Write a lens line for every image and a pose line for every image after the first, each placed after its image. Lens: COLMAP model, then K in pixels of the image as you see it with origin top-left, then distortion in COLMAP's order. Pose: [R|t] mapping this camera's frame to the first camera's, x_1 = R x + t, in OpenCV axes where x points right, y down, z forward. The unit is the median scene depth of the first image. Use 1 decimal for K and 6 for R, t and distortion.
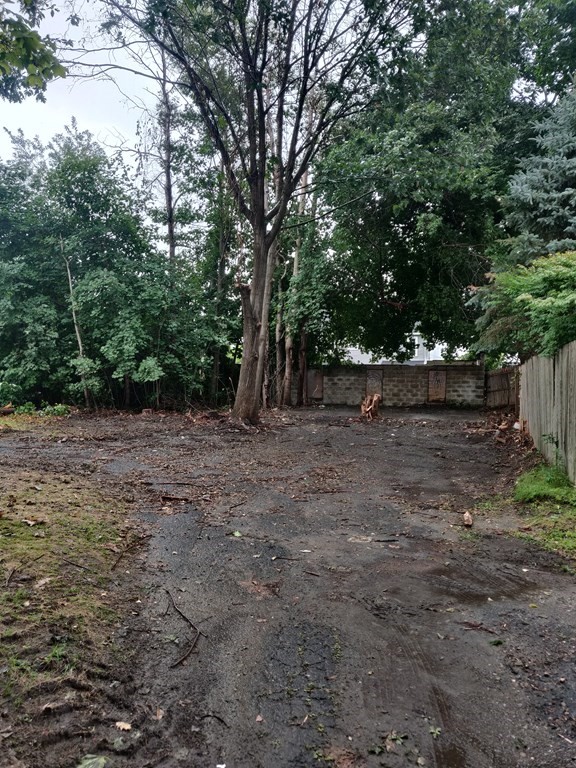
lens RADIAL K [[557.1, 0, 317.4], [0, 557.1, 388.5], [0, 0, 1]] dist [-0.002615, -0.004638]
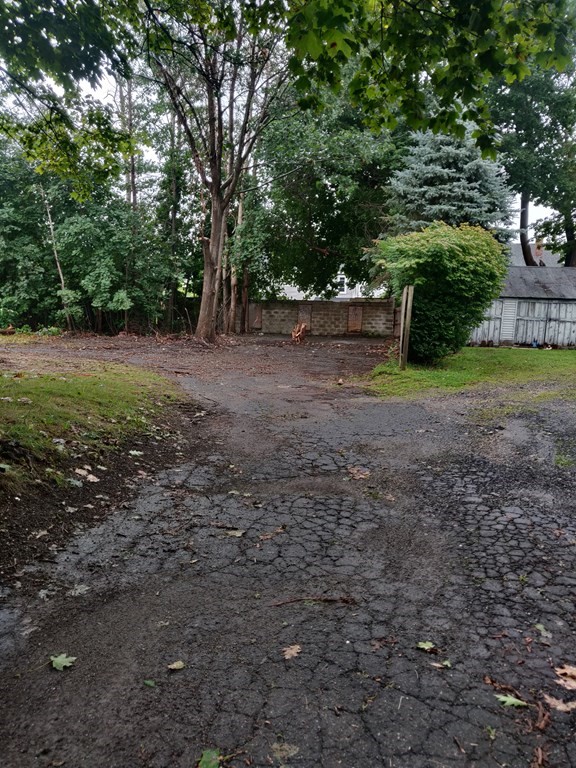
lens RADIAL K [[557.1, 0, 317.4], [0, 557.1, 388.5], [0, 0, 1]] dist [-0.002615, -0.004638]
pose [[0.993597, 0.003428, 0.112933, -0.007461], [-0.016208, 0.993526, 0.112444, 0.012945], [-0.111817, -0.113554, 0.987220, -0.259706]]
